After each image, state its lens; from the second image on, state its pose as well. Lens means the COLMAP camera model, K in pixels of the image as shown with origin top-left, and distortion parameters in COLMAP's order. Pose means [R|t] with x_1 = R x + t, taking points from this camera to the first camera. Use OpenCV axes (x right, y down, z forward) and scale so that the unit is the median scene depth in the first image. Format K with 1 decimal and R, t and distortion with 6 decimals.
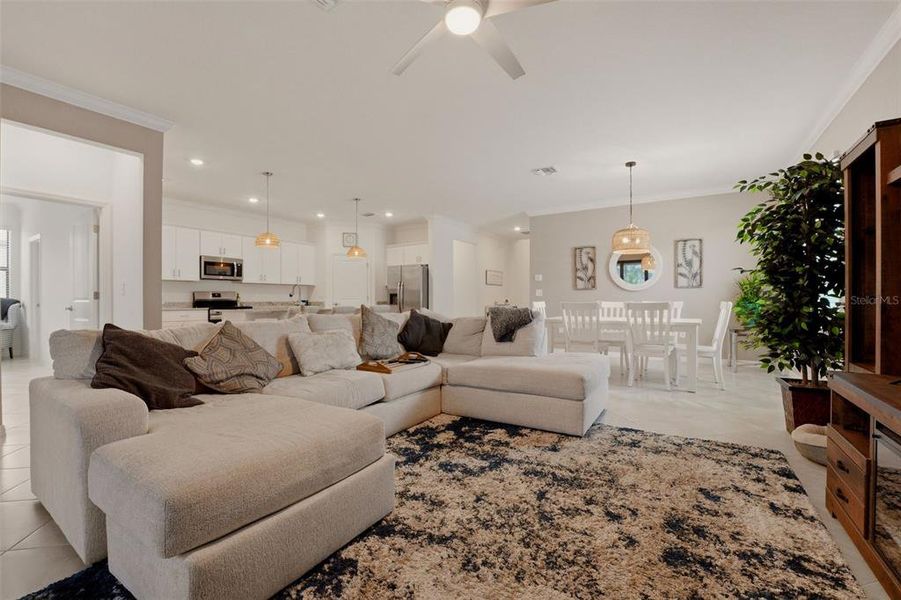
lens RADIAL K [[374.3, 0, 455.2], [0, 374.3, 301.1], [0, 0, 1]] dist [-0.031623, 0.005412]
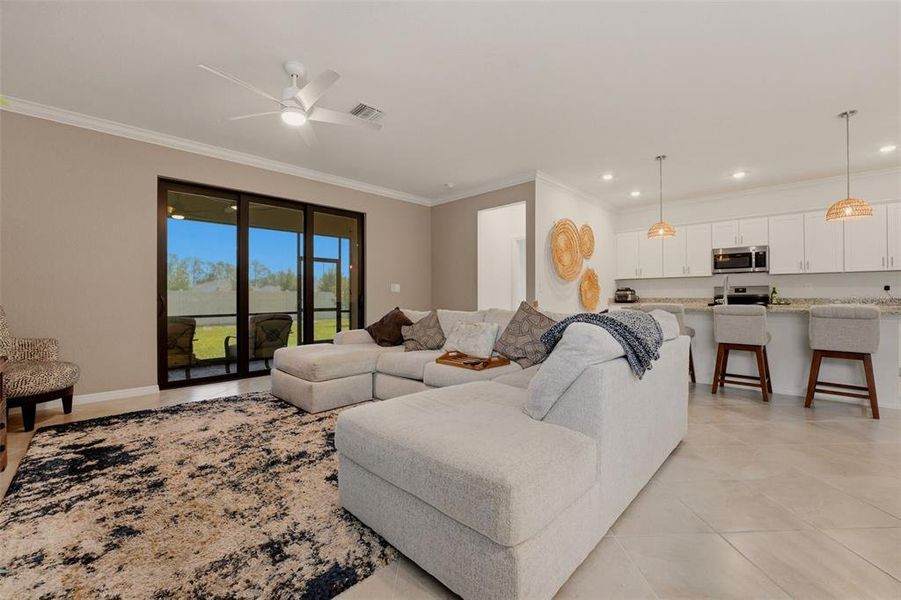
lens RADIAL K [[374.3, 0, 452.2], [0, 374.3, 295.9], [0, 0, 1]] dist [-0.031623, 0.005412]
pose [[-0.217199, 0.001327, -0.976126, 0.385934], [-0.000765, 0.999999, 0.001530, -0.003721], [0.976127, 0.001079, -0.217198, 0.548310]]
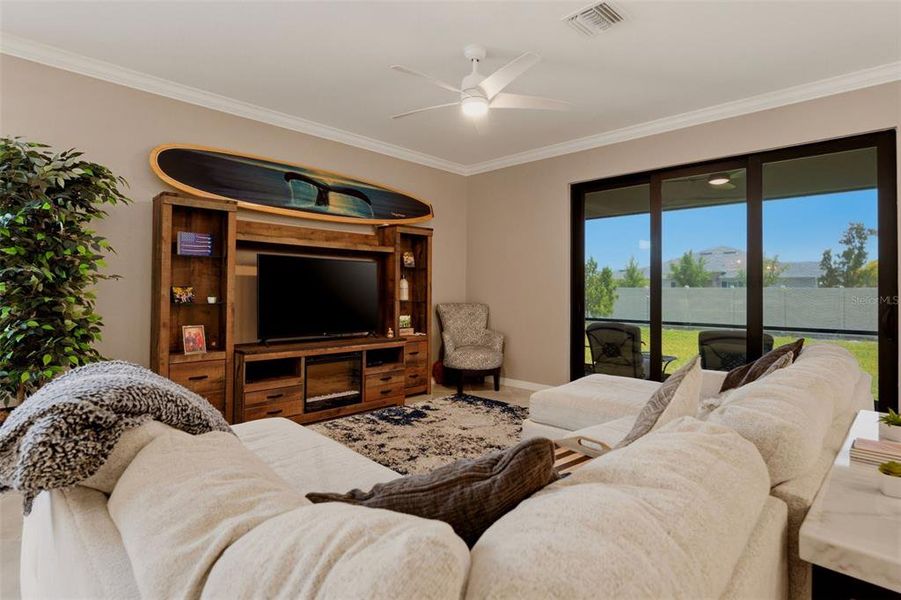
lens RADIAL K [[456.4, 0, 449.2], [0, 456.4, 283.7], [0, 0, 1]] dist [-0.014710, 0.000953]
pose [[-0.973318, -0.000150, 0.229461, -0.076843], [-0.003028, 0.999921, -0.012190, -0.021607], [-0.229441, -0.012559, -0.973241, 0.734106]]
